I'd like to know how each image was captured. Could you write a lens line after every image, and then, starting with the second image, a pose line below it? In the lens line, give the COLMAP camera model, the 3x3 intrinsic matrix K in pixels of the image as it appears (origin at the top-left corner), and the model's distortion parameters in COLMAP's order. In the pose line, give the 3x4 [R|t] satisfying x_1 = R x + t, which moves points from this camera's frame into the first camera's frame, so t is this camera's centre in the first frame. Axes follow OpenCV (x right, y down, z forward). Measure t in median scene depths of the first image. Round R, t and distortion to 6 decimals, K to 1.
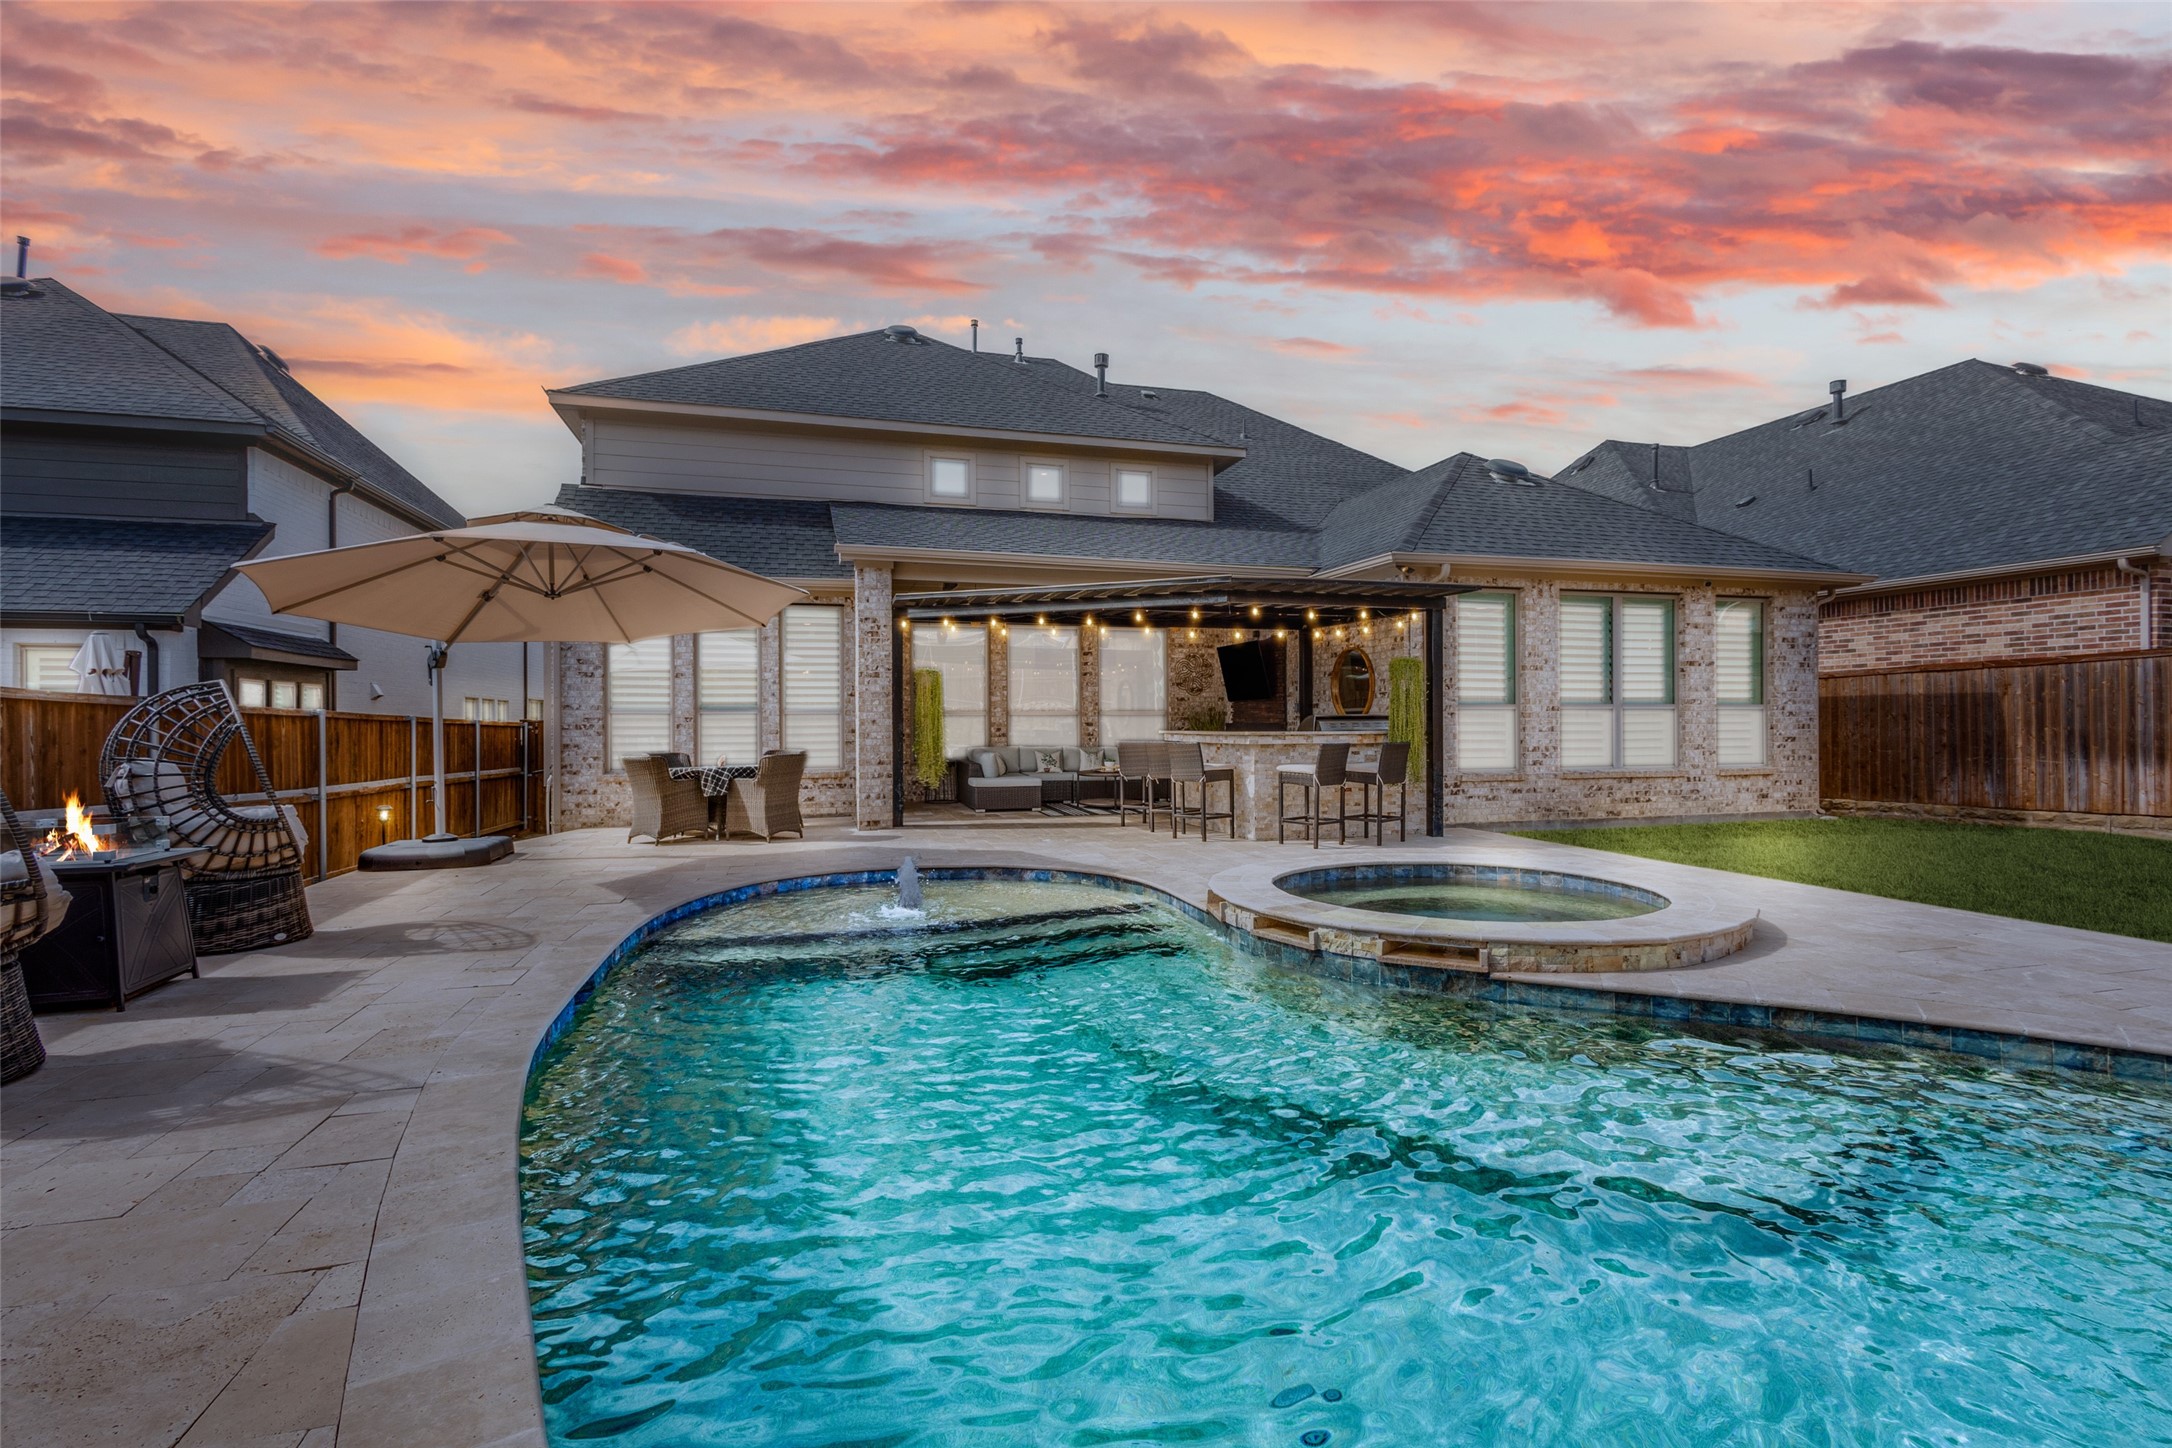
lens RADIAL K [[996.6, 0, 1079.4], [0, 996.6, 730.7], [0, 0, 1]] dist [0.008792, -0.003631]
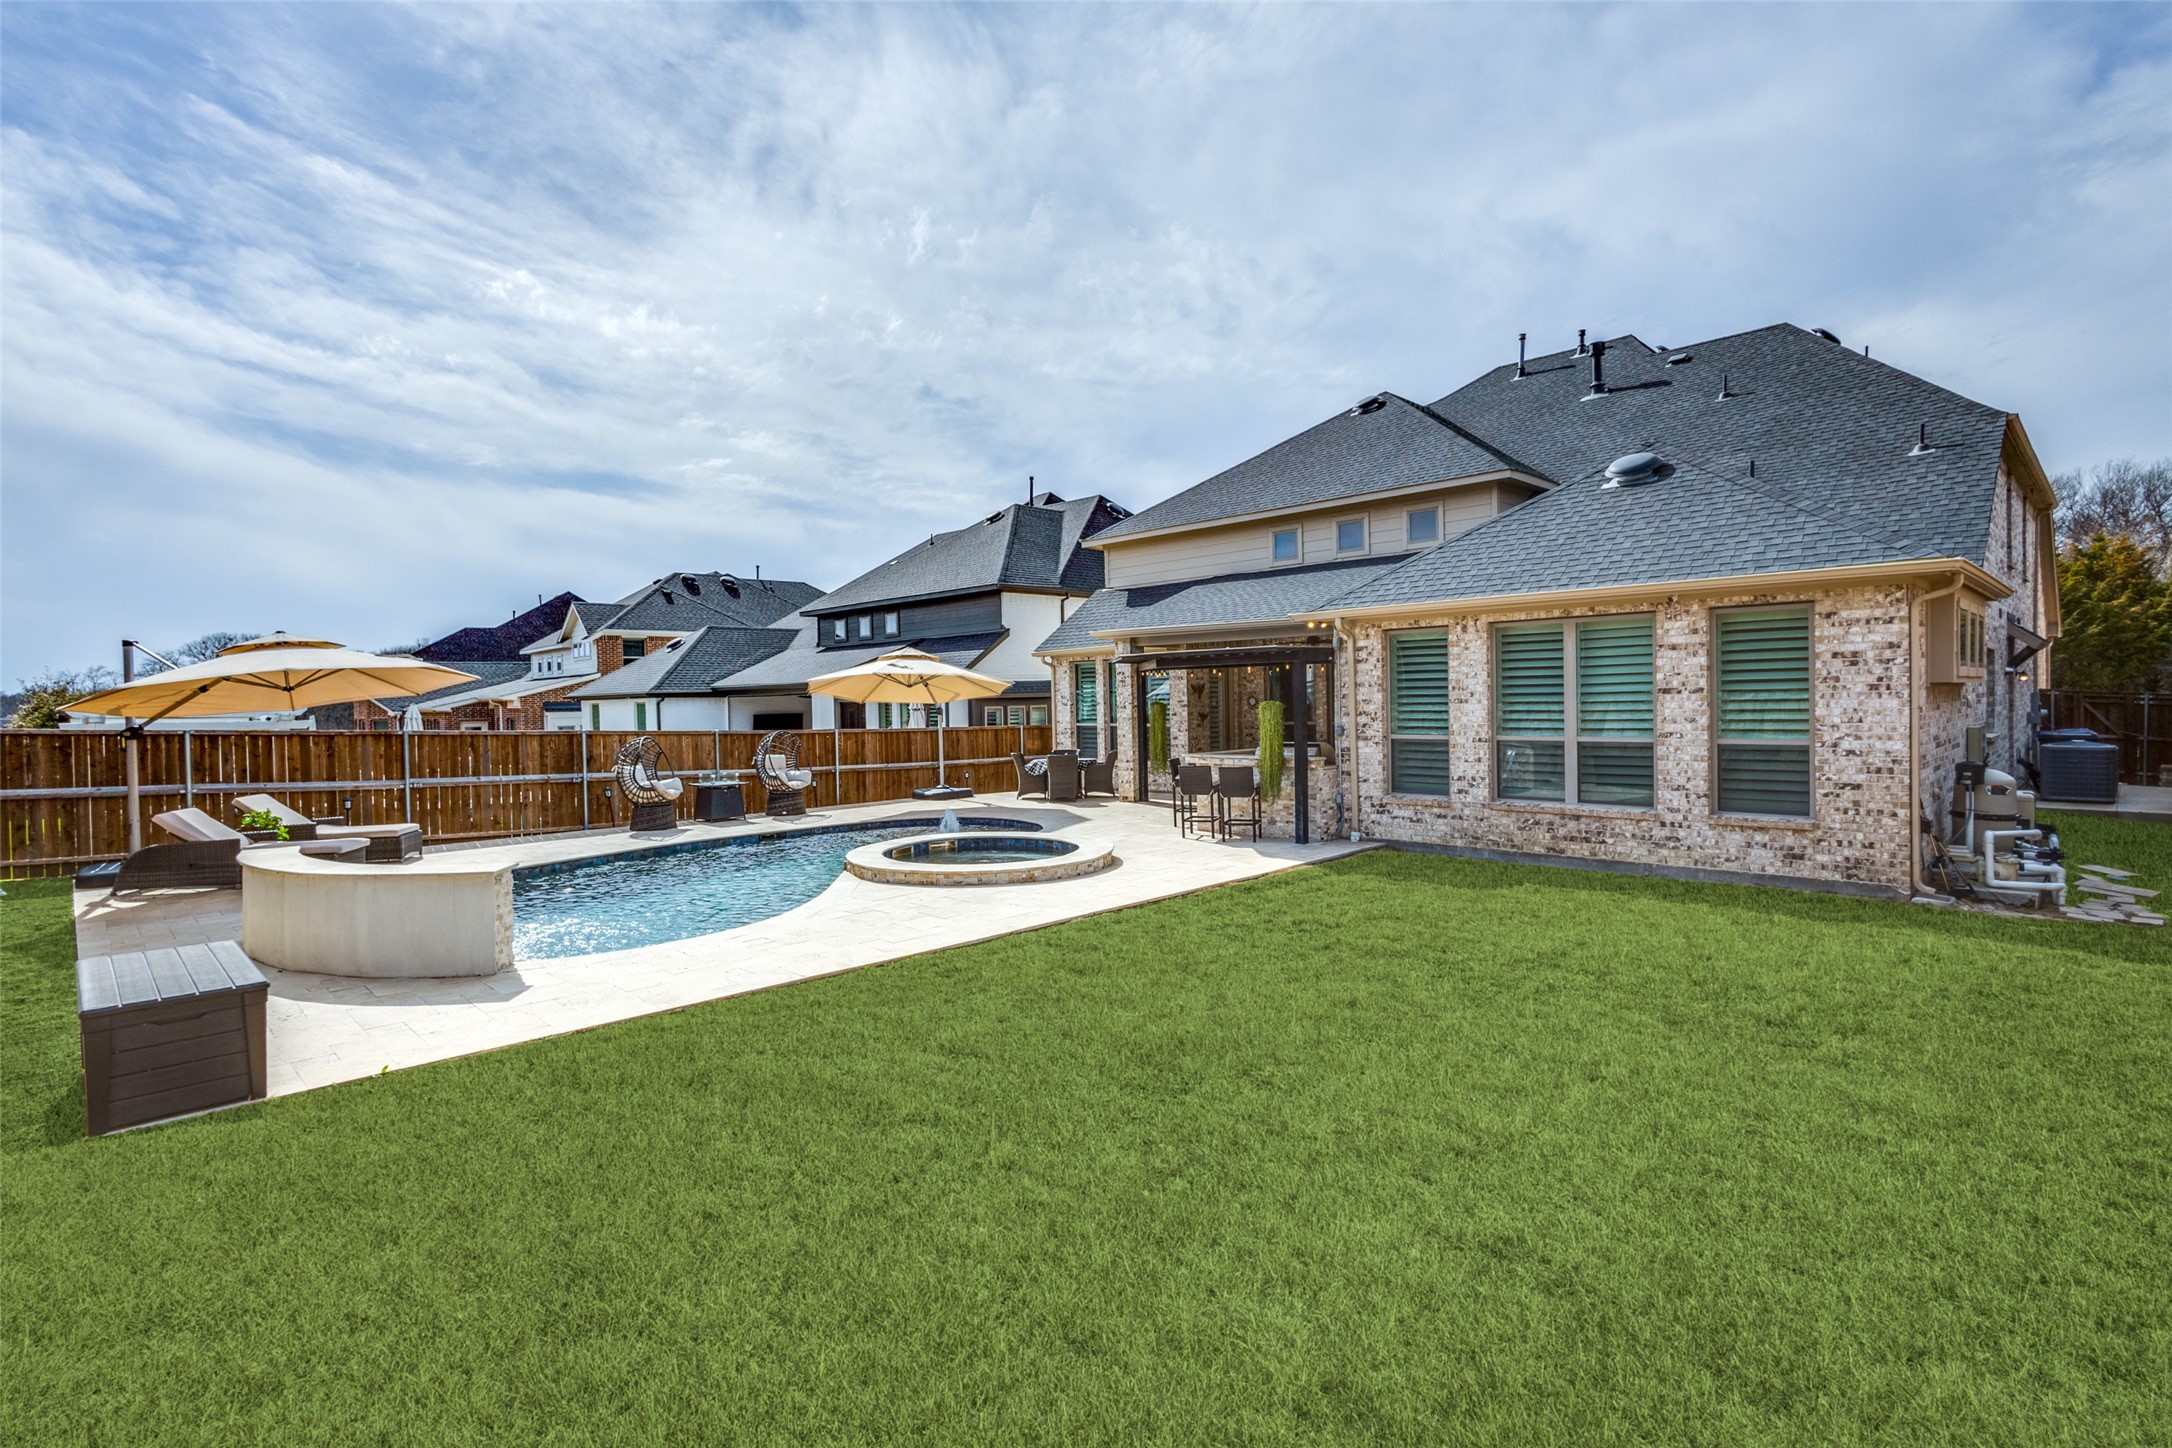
lens RADIAL K [[996.6, 0, 1086.3], [0, 996.6, 718.2], [0, 0, 1]] dist [0.008792, -0.003631]
pose [[0.493086, 0.010805, -0.869913, 1.117521], [0.010888, 0.999768, 0.018589, -0.065142], [0.869912, -0.018637, 0.492854, 0.135527]]
